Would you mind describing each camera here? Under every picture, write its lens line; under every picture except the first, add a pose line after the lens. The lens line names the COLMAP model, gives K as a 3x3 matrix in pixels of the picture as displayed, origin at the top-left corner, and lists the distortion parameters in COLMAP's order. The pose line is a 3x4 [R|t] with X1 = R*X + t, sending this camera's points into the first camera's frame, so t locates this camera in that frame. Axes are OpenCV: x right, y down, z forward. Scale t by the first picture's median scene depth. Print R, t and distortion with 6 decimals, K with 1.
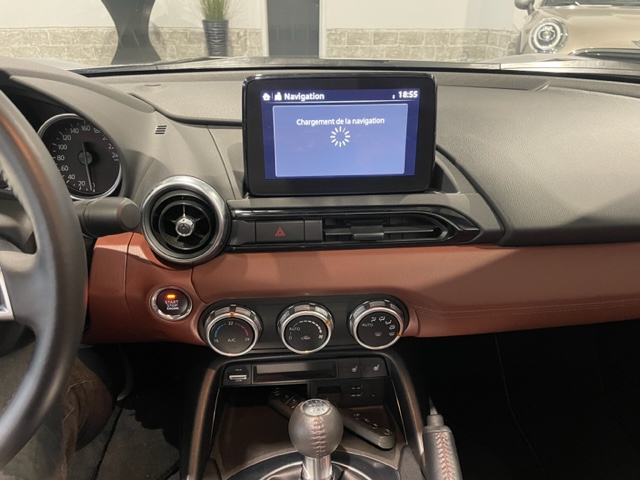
lens RADIAL K [[467.9, 0, 325.1], [0, 467.9, 236.9], [0, 0, 1]] dist [0.075012, -0.088379]
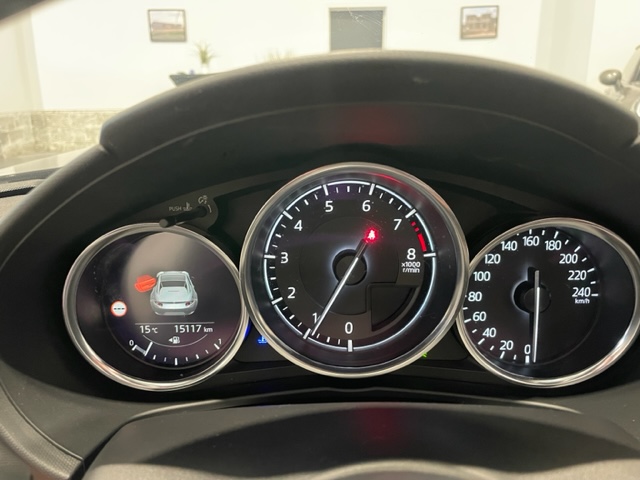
lens RADIAL K [[467.9, 0, 325.1], [0, 467.9, 236.9], [0, 0, 1]] dist [0.075012, -0.088379]
pose [[0.997735, 0.007276, -0.066875, -0.112714], [-0.017429, 0.988148, -0.152512, -0.024563], [0.064973, 0.153332, 0.986036, 0.077788]]
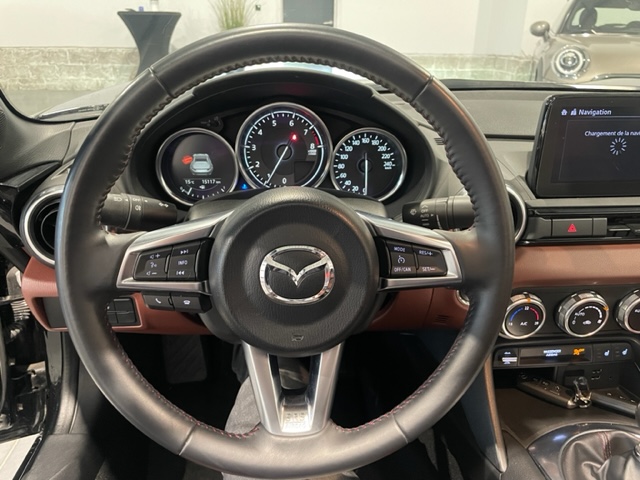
lens RADIAL K [[467.9, 0, 325.1], [0, 467.9, 236.9], [0, 0, 1]] dist [0.075012, -0.088379]
pose [[0.999620, 0.002389, 0.027453, -0.102922], [-0.001266, 0.999165, -0.040828, 0.008311], [-0.027528, 0.040778, 0.998789, -0.020034]]
